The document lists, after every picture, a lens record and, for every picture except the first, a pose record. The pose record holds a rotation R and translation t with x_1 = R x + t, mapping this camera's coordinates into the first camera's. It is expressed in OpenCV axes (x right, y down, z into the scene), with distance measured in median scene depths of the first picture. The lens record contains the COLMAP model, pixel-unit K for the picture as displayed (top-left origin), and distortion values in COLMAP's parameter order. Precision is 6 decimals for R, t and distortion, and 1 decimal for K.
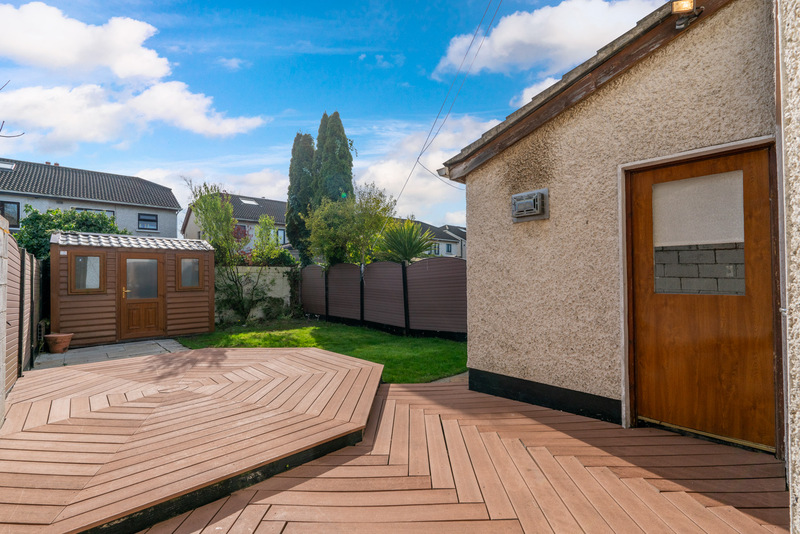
lens RADIAL K [[350.3, 0, 399.1], [0, 350.3, 267.2], [0, 0, 1]] dist [-0.002216, 0.000027]
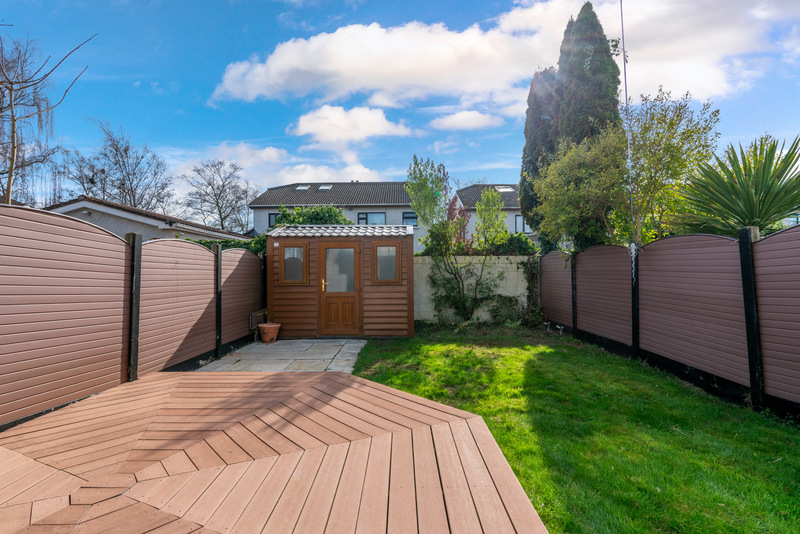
lens RADIAL K [[350.3, 0, 399.1], [0, 350.3, 267.2], [0, 0, 1]] dist [-0.002216, 0.000027]
pose [[0.731576, -0.005218, -0.681739, -0.003234], [0.016994, 0.999800, 0.010584, 0.013036], [0.681548, -0.019328, 0.731518, 0.311174]]
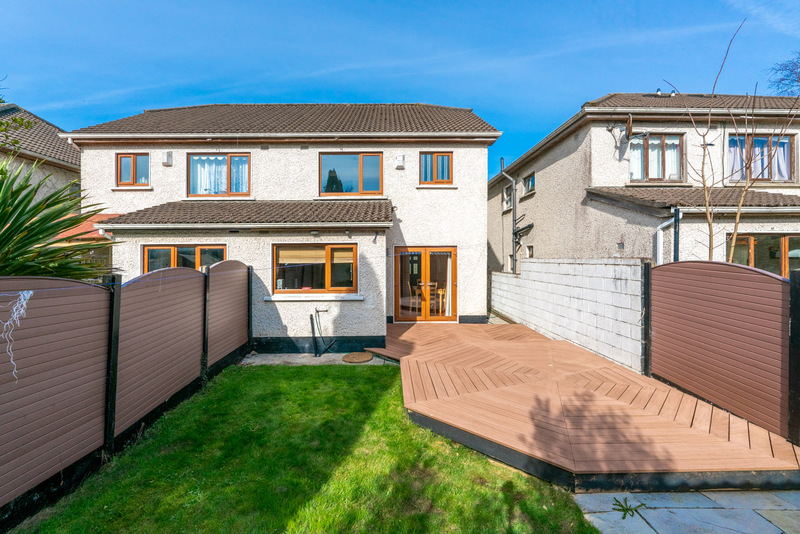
lens RADIAL K [[350.3, 0, 399.1], [0, 350.3, 267.2], [0, 0, 1]] dist [-0.002216, 0.000027]
pose [[-0.737426, 0.008209, 0.675378, -0.376919], [-0.010745, 0.999657, -0.023883, -0.014085], [-0.675343, -0.024869, -0.737085, 0.820433]]
